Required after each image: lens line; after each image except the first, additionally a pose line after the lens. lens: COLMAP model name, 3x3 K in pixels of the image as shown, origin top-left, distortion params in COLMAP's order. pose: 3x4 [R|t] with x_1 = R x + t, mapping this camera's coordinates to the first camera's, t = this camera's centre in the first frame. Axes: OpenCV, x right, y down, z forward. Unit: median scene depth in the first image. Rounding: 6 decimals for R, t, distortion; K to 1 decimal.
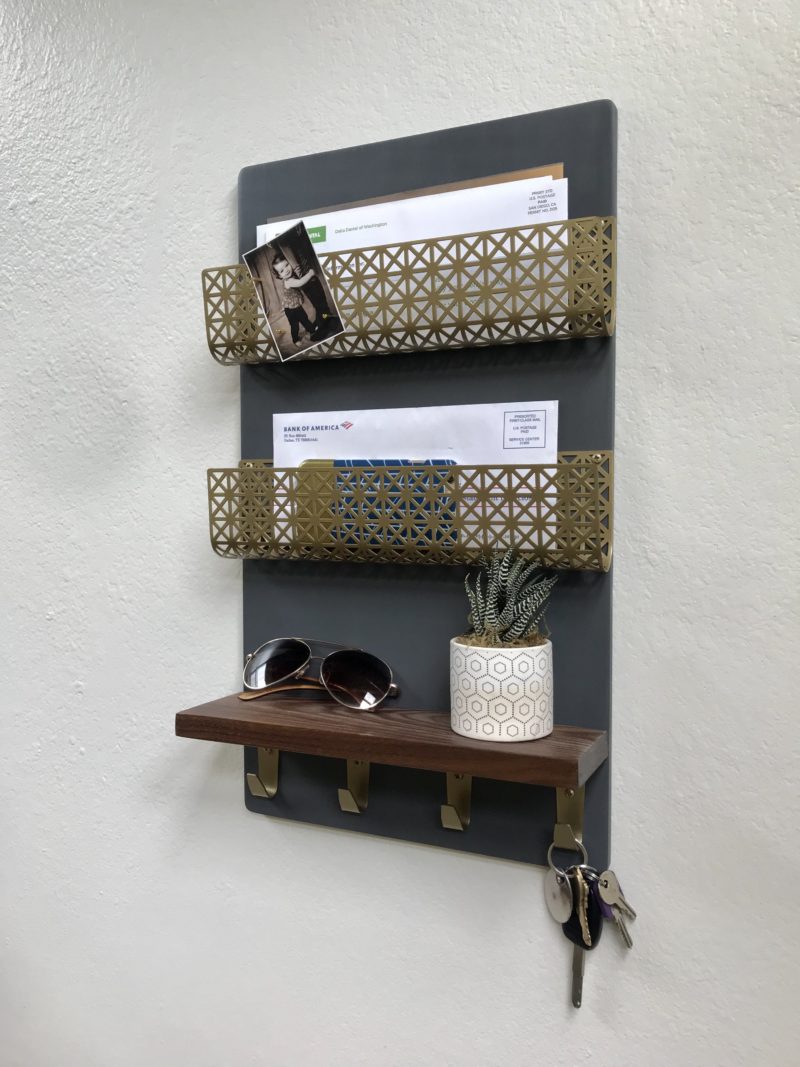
lens RADIAL K [[920.4, 0, 385.5], [0, 920.4, 536.7], [0, 0, 1]] dist [-0.006003, 0.027021]
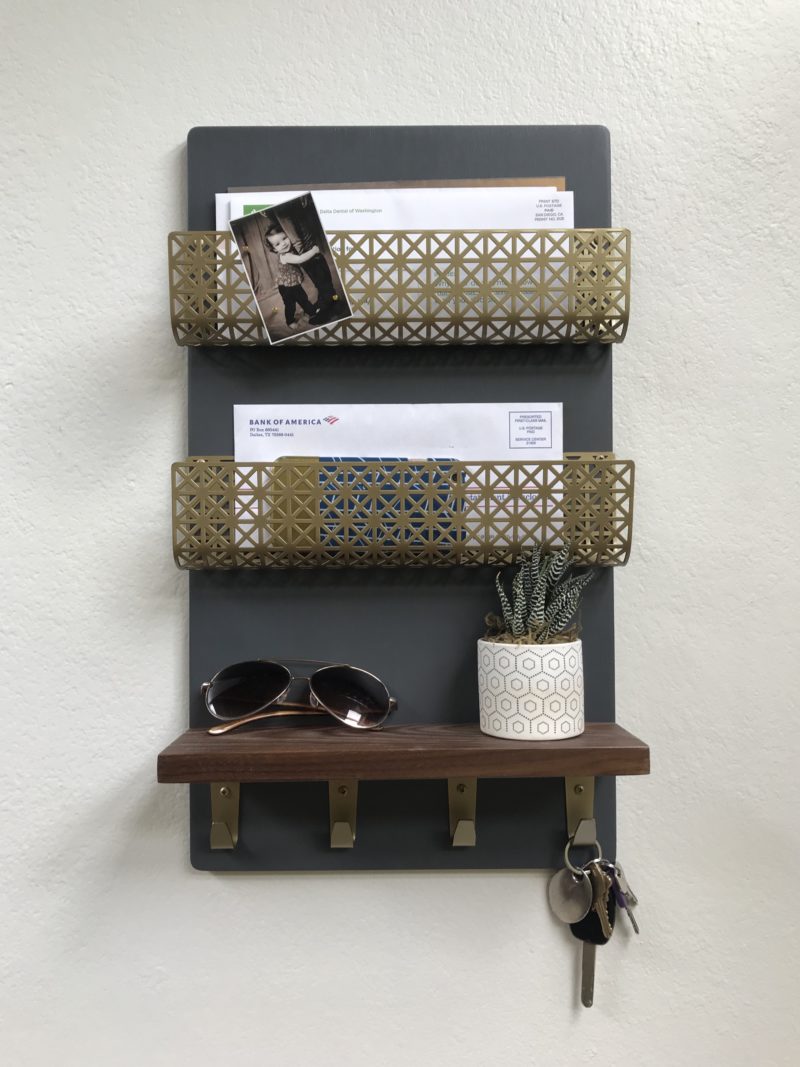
lens RADIAL K [[920.4, 0, 409.4], [0, 920.4, 531.7], [0, 0, 1]] dist [-0.006003, 0.027021]
pose [[0.895214, -0.000340, 0.445637, -0.404179], [0.027688, 0.998110, -0.054859, 0.045303], [-0.444776, 0.061450, 0.893531, 0.159180]]
